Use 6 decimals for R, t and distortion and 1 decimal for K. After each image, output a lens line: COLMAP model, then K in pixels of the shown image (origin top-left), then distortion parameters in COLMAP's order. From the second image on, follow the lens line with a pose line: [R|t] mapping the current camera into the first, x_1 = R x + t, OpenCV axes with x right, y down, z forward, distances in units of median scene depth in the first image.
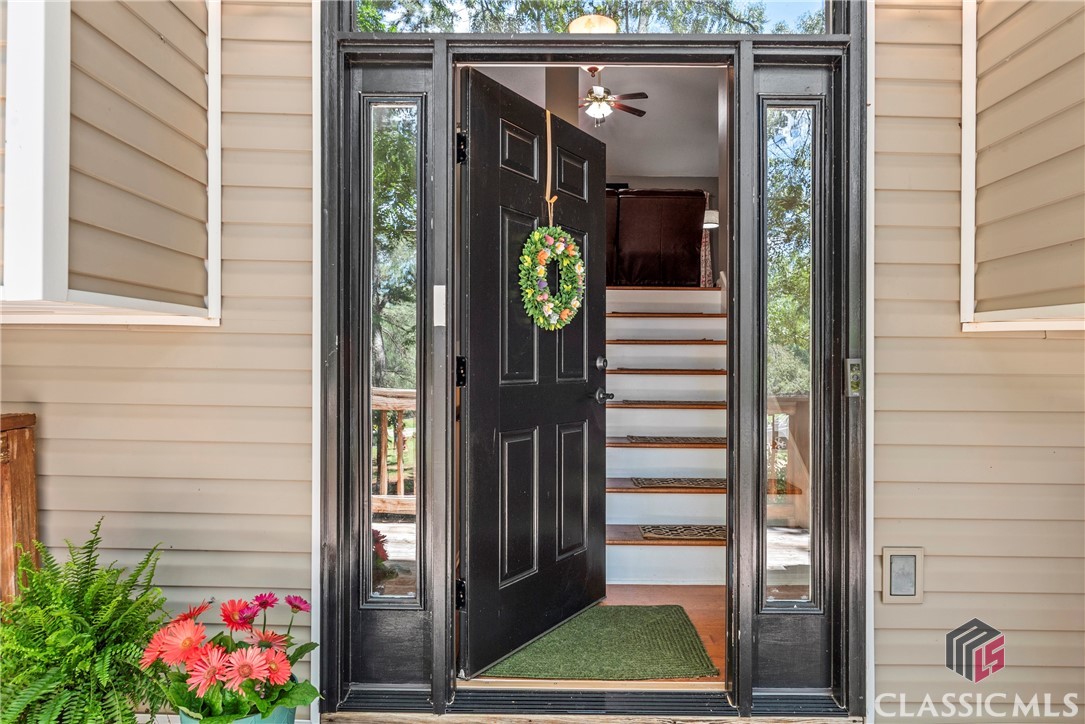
lens RADIAL K [[631.0, 0, 543.6], [0, 631.0, 340.8], [0, 0, 1]] dist [-0.002096, -0.000081]
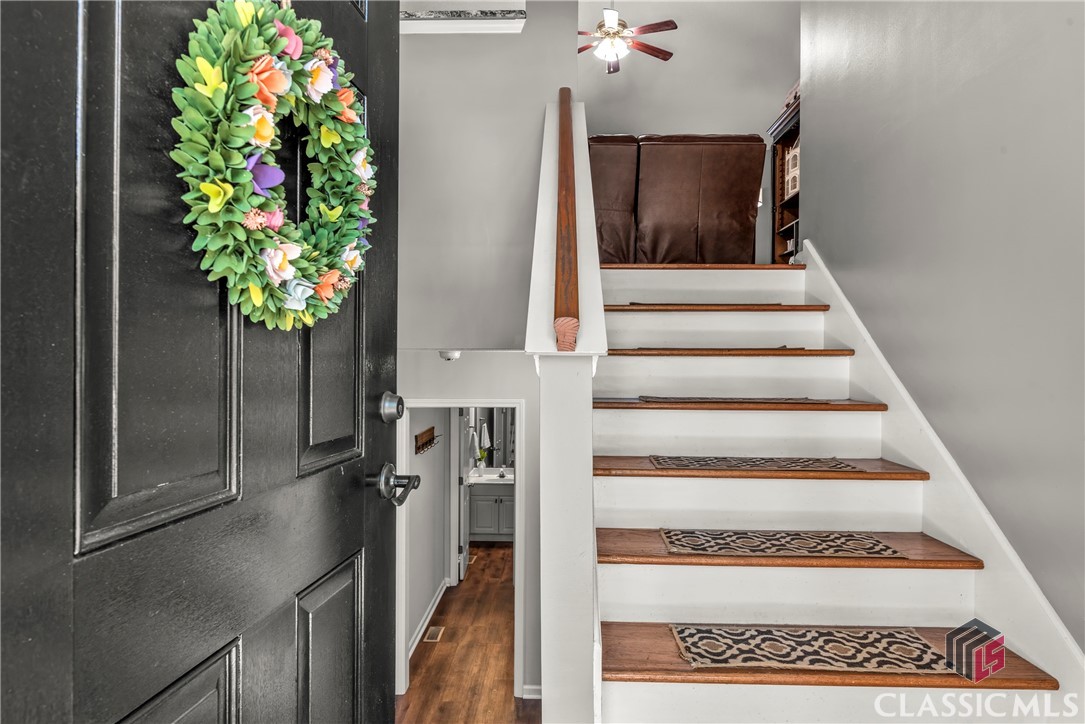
lens RADIAL K [[631.0, 0, 543.6], [0, 631.0, 340.8], [0, 0, 1]] dist [-0.002096, -0.000081]
pose [[0.885990, 0.007814, 0.463639, -0.021483], [-0.007642, 0.999968, -0.002249, -0.011651], [-0.463642, -0.001550, 0.886021, 0.651712]]
